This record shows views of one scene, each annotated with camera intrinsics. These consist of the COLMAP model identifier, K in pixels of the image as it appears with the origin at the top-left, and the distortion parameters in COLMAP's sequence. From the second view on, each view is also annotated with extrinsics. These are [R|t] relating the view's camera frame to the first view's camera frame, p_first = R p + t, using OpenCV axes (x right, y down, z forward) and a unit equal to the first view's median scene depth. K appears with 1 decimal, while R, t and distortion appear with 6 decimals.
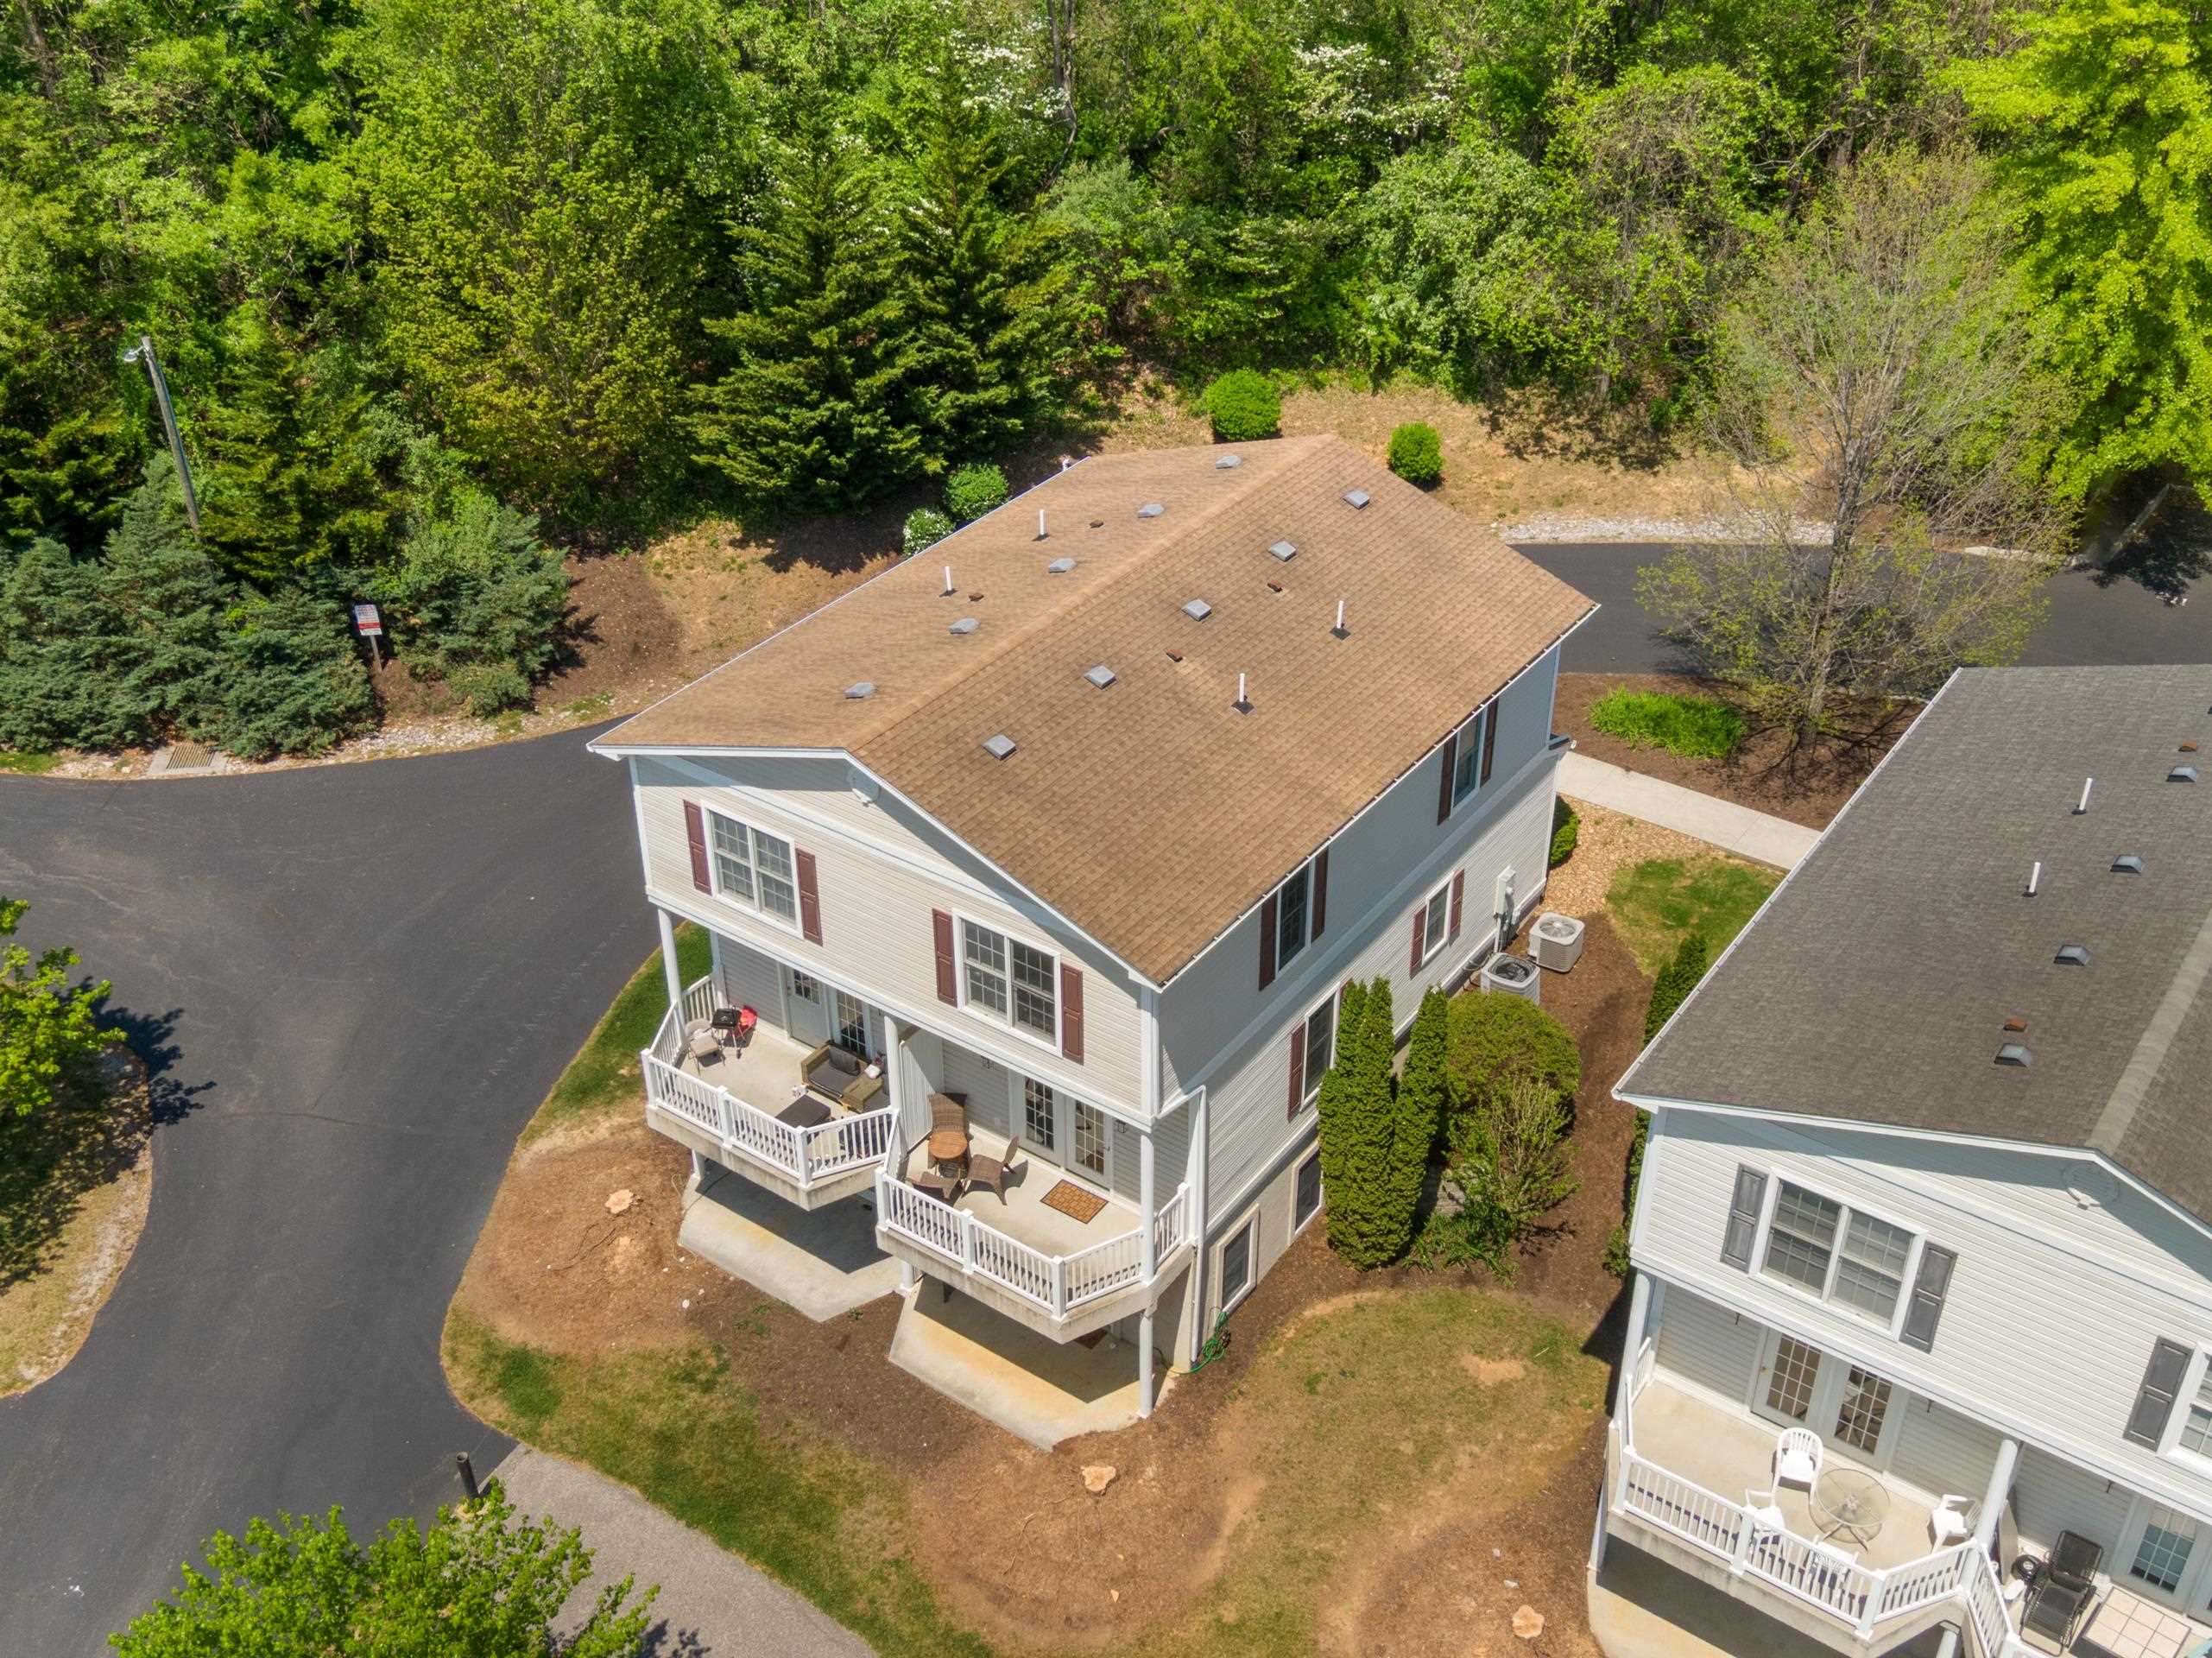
lens RADIAL K [[2234.1, 0, 1103.7], [0, 2234.1, 839.5], [0, 0, 1]] dist [0.043518, -0.076951]
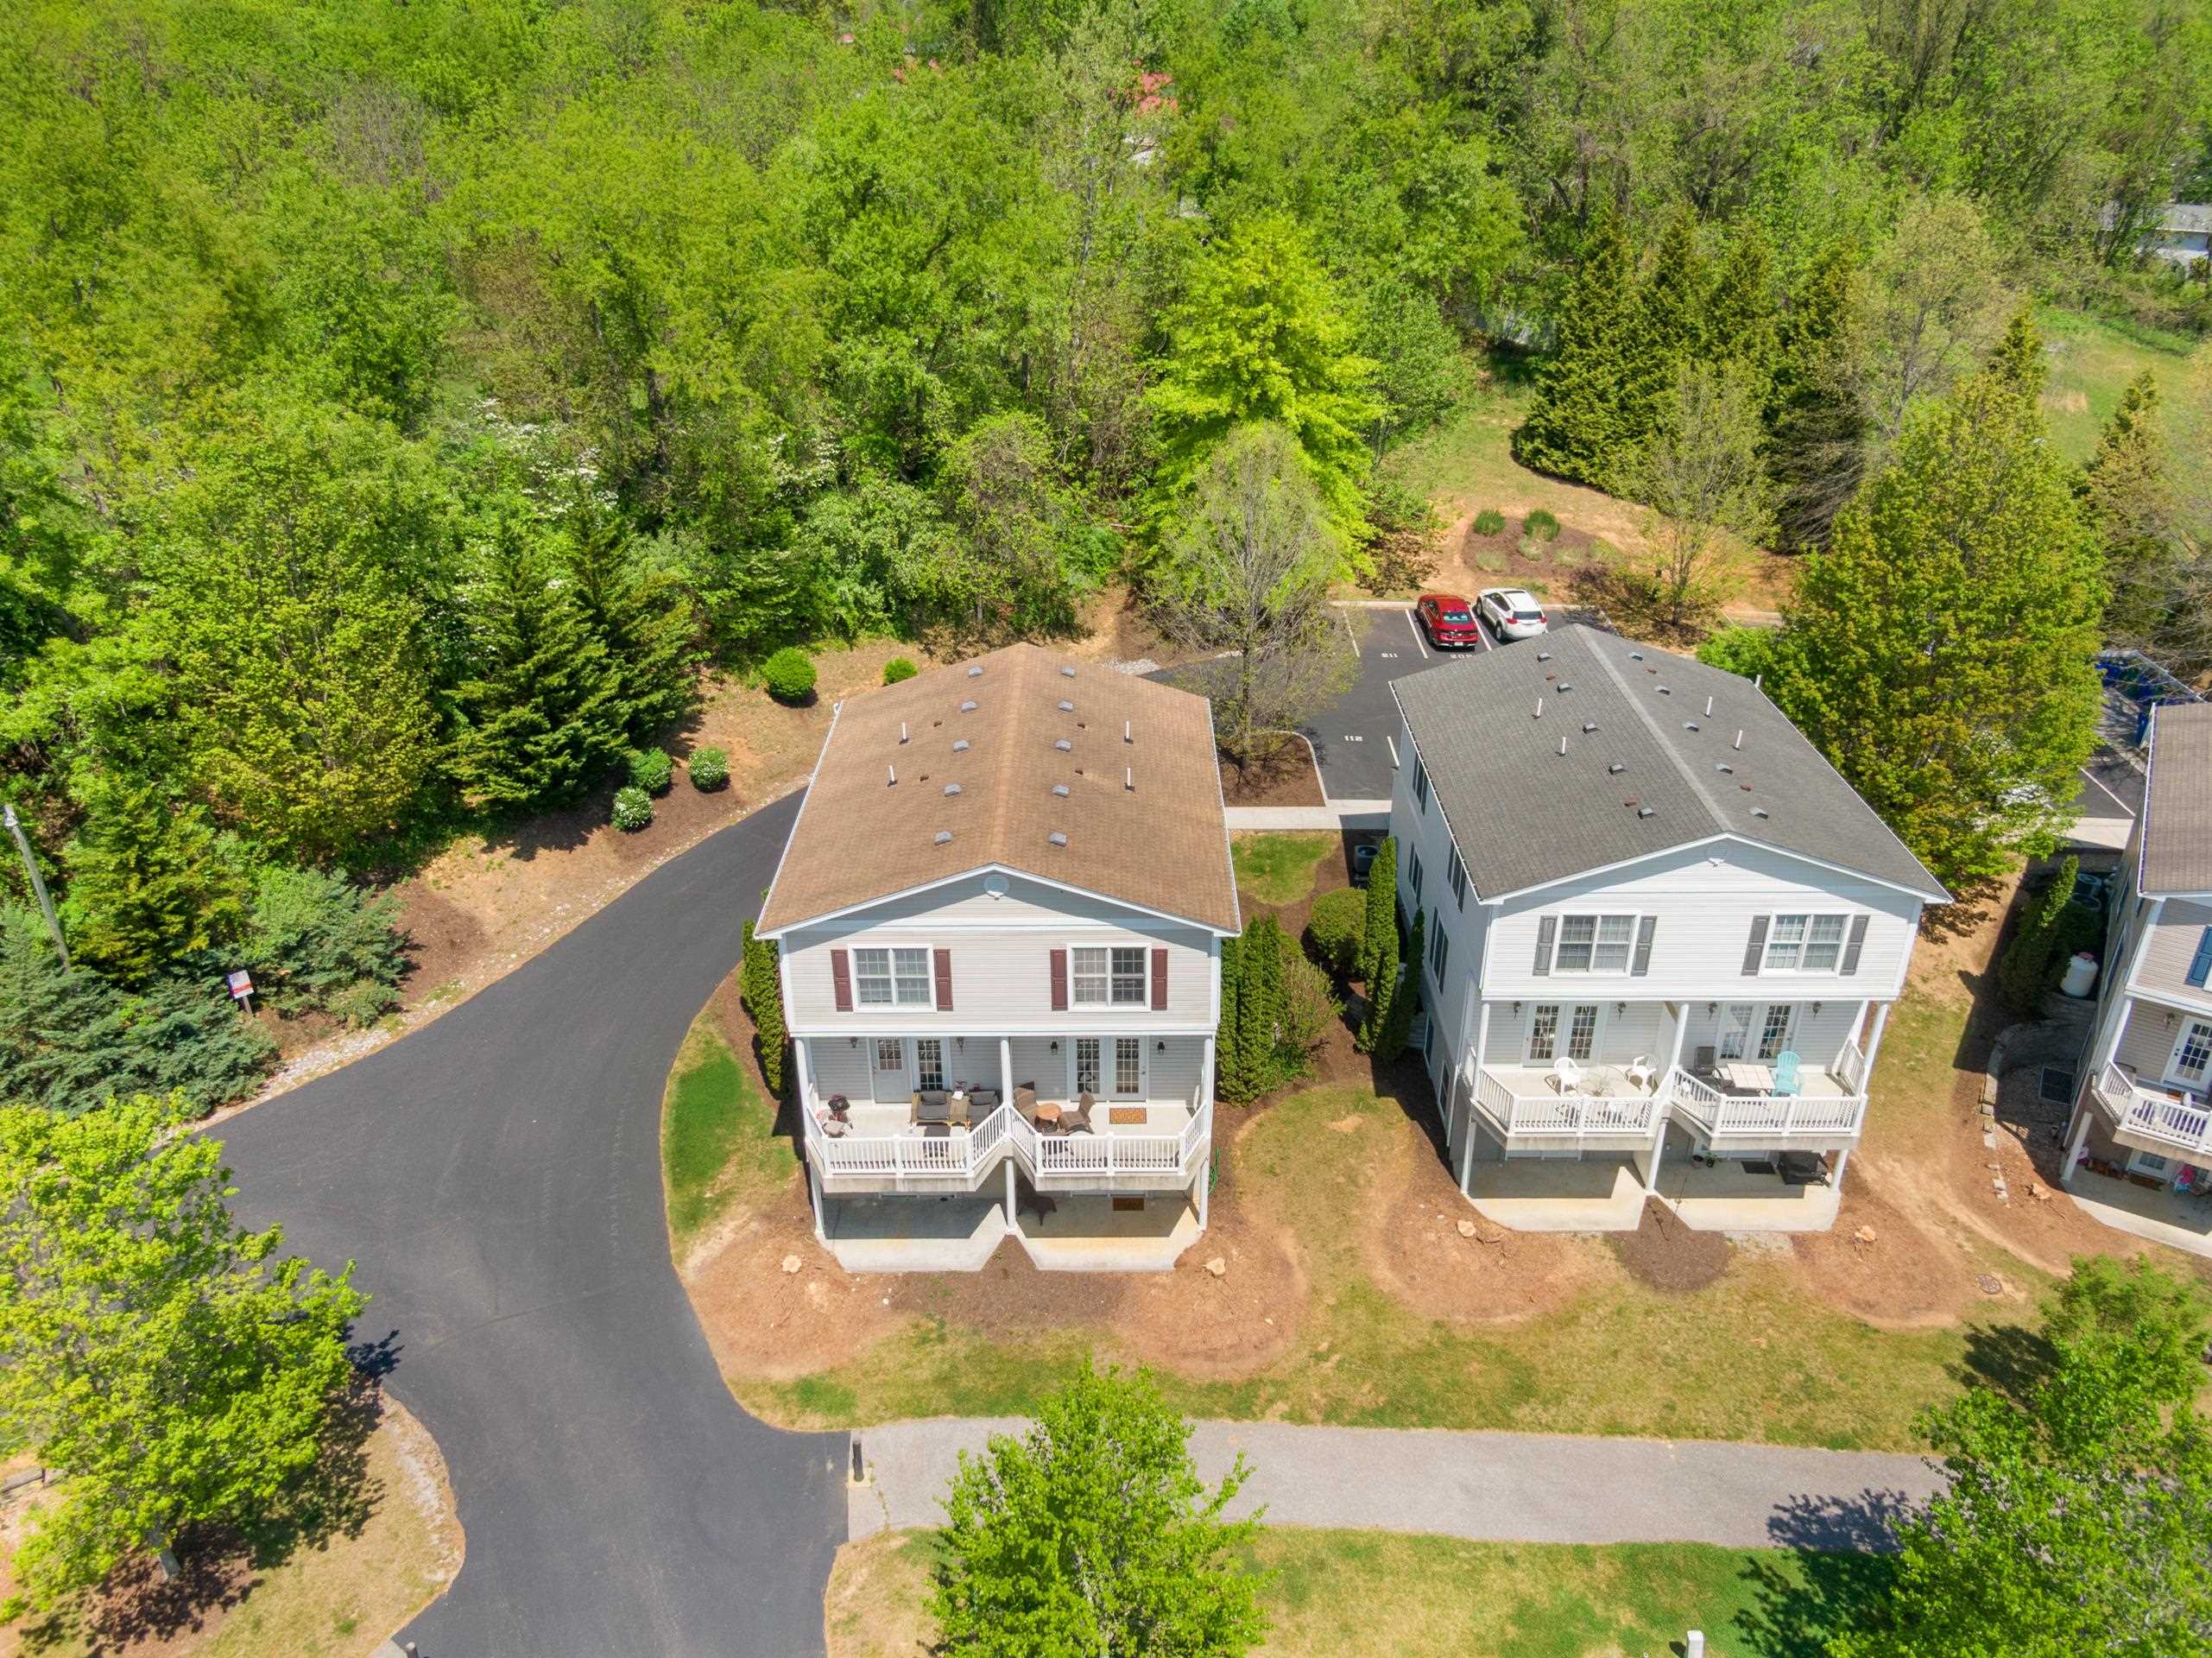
lens RADIAL K [[1572.8, 0, 1103.1], [0, 1572.8, 838.4], [0, 0, 1]] dist [0.077607, -0.165097]
pose [[0.814519, -0.273932, 0.511390, -0.375190], [0.322599, 0.946511, -0.006812, -0.015410], [-0.482170, 0.170522, 0.859322, 0.010801]]
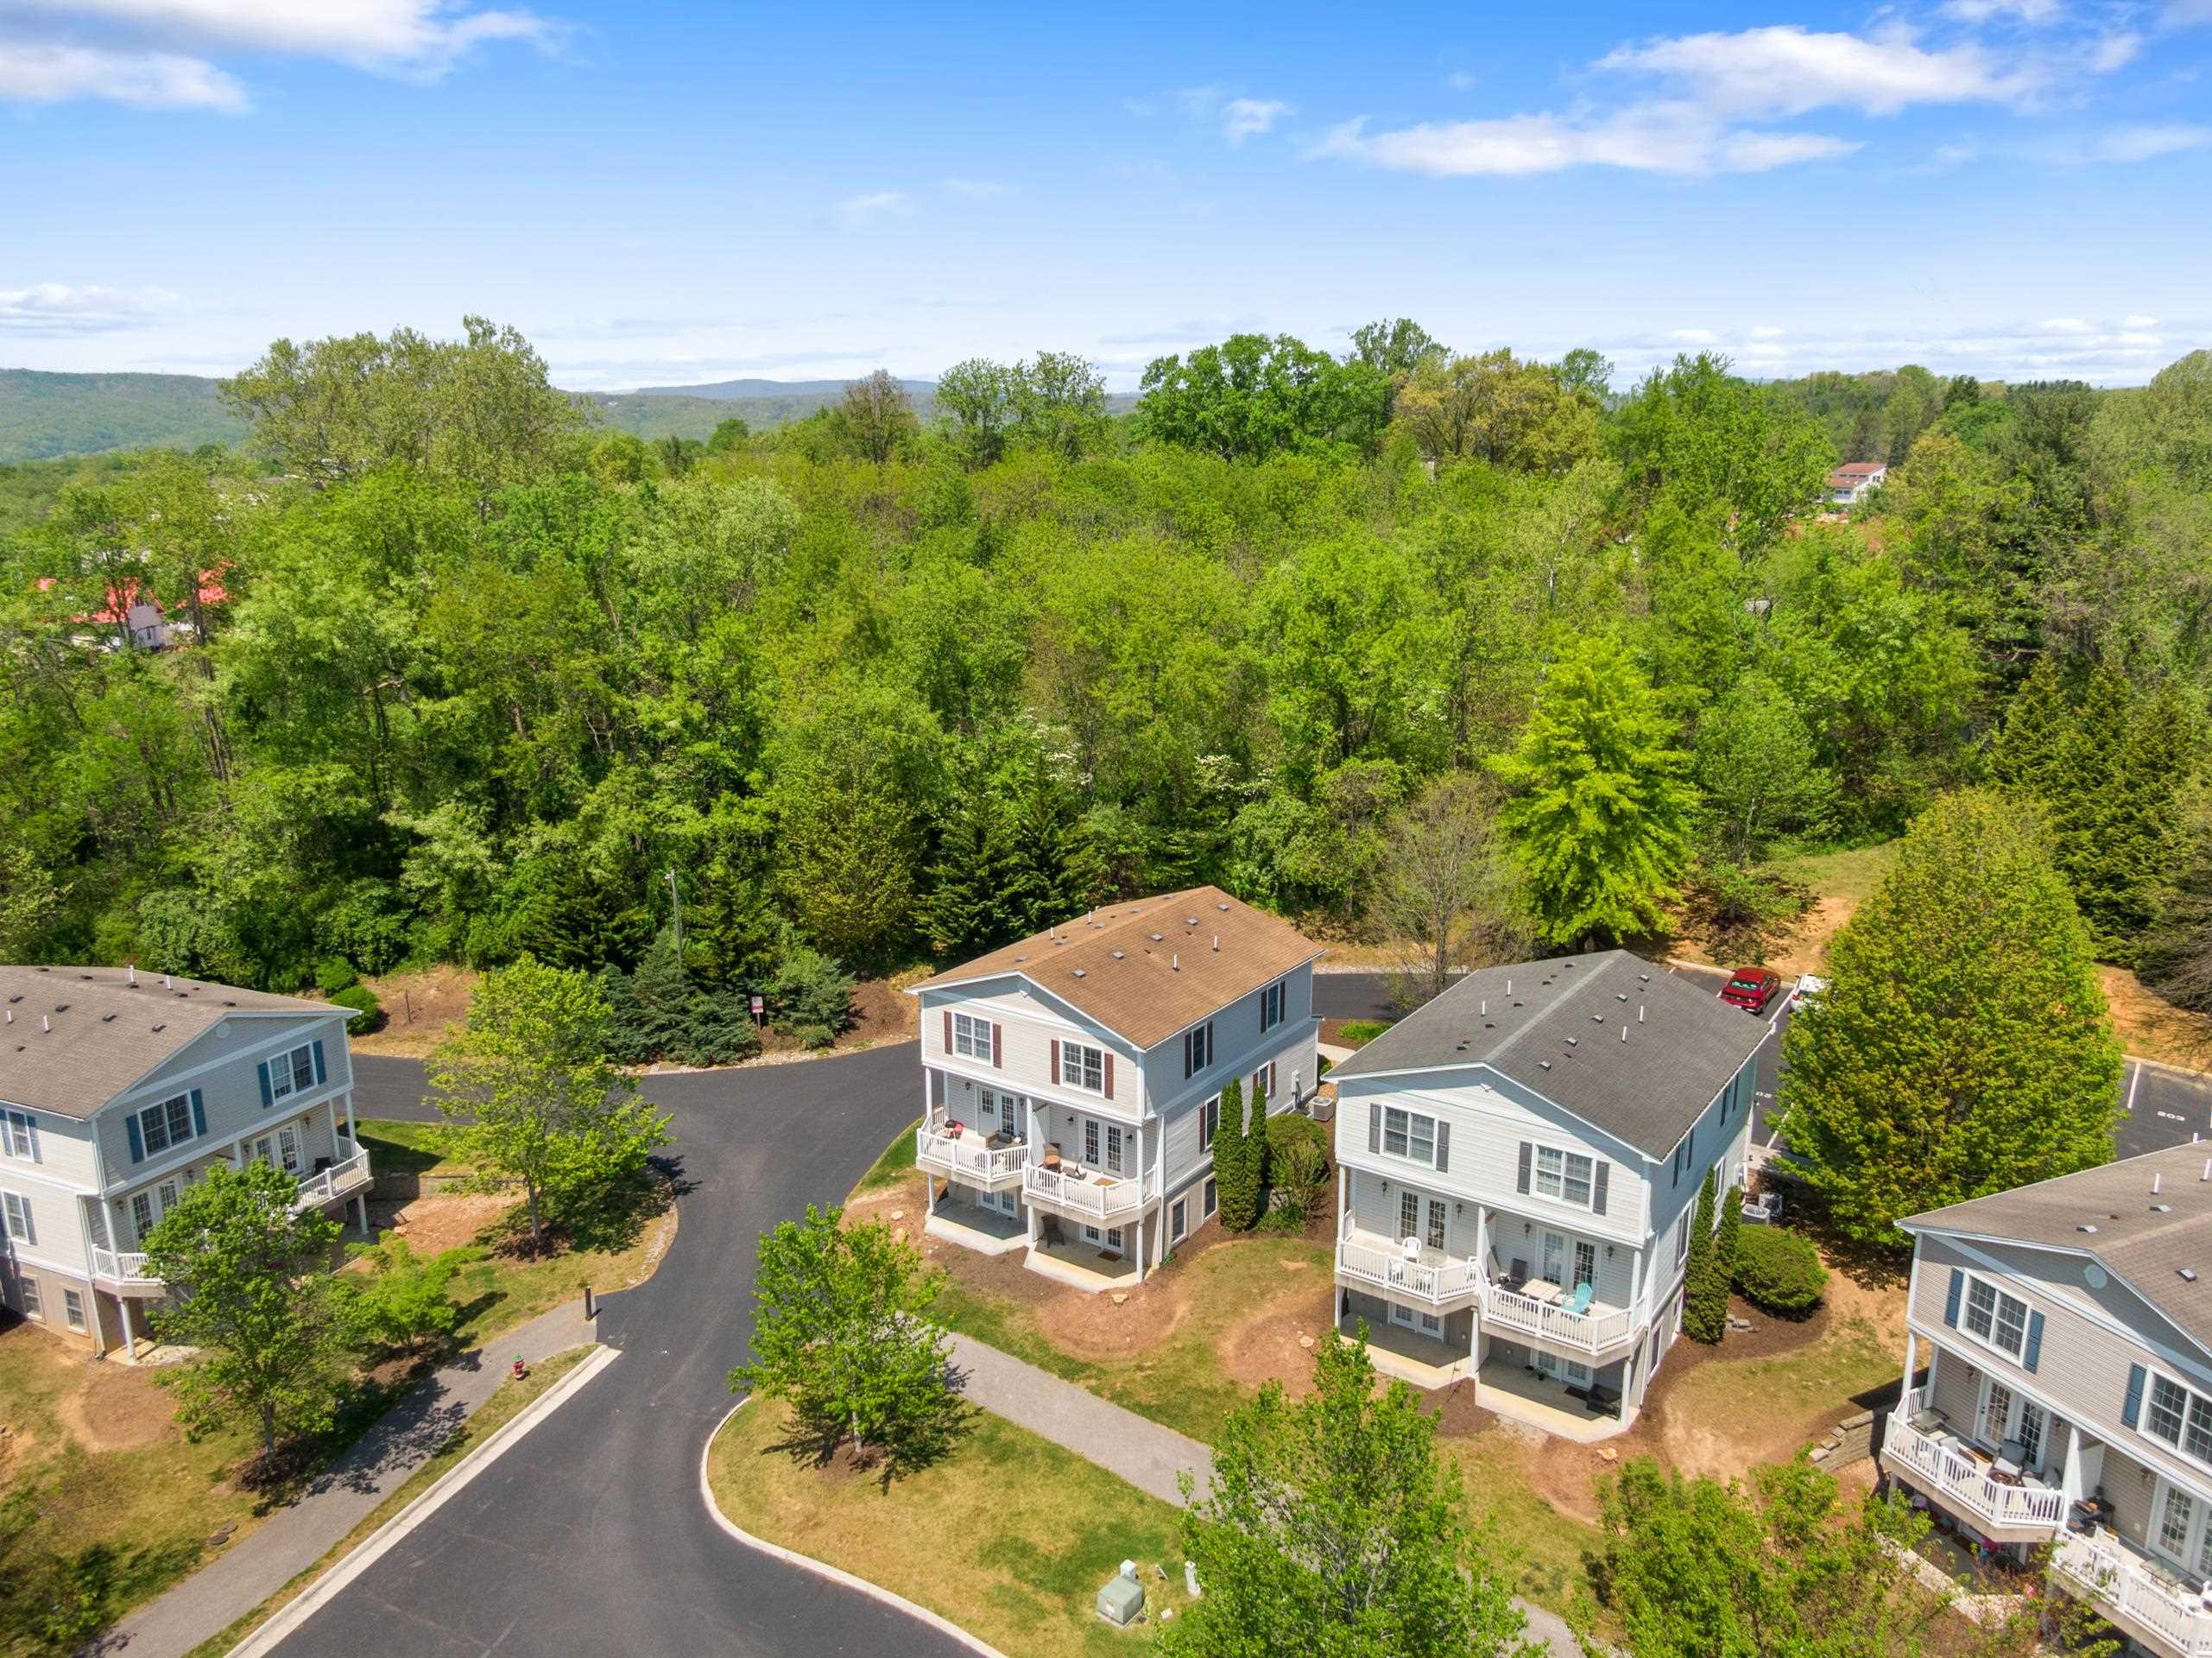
lens RADIAL K [[1572.8, 0, 1103.1], [0, 1572.8, 838.4], [0, 0, 1]] dist [0.077607, -0.165097]
pose [[0.999930, -0.000224, 0.011846, -0.025385], [0.004189, 0.941914, -0.335829, 0.256513], [-0.011082, 0.335855, 0.941848, -0.446847]]
